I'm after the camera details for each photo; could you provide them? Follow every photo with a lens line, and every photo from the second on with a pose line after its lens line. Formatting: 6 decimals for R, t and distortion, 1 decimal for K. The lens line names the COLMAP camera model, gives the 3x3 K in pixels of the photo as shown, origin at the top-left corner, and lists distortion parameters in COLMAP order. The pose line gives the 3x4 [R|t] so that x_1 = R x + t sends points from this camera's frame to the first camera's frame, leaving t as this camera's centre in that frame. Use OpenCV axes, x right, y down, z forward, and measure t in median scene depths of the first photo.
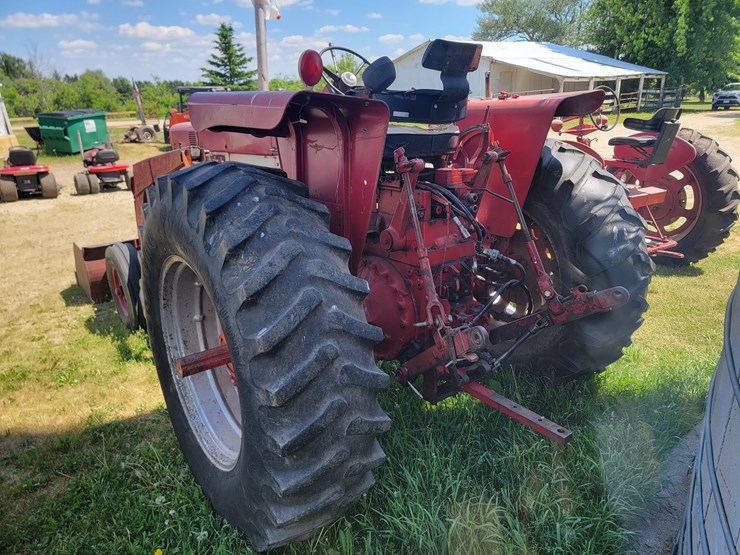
lens RADIAL K [[532.8, 0, 380.2], [0, 532.8, 274.9], [0, 0, 1]] dist [0.075278, -0.068924]
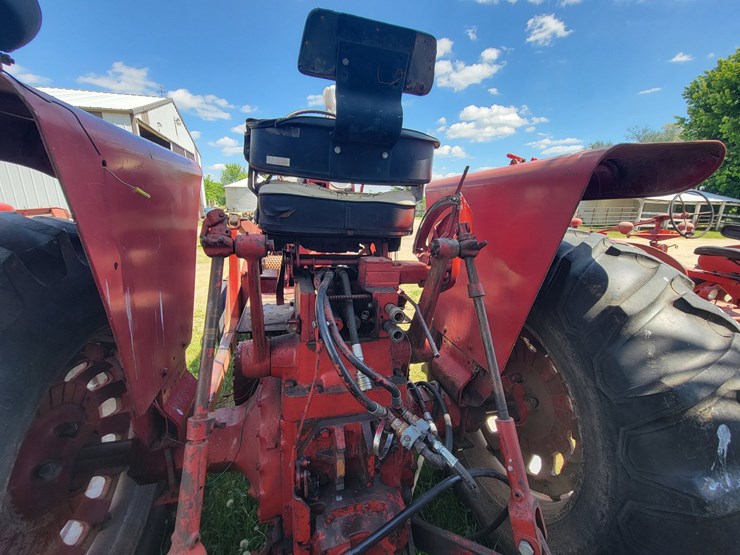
lens RADIAL K [[301.6, 0, 369.2], [0, 301.6, 272.6], [0, 0, 1]] dist [-0.001890, -0.000155]
pose [[0.911281, 0.141842, -0.386585, 0.220501], [-0.179917, 0.981601, -0.063952, -0.137038], [0.370401, 0.127832, 0.920034, 0.585482]]
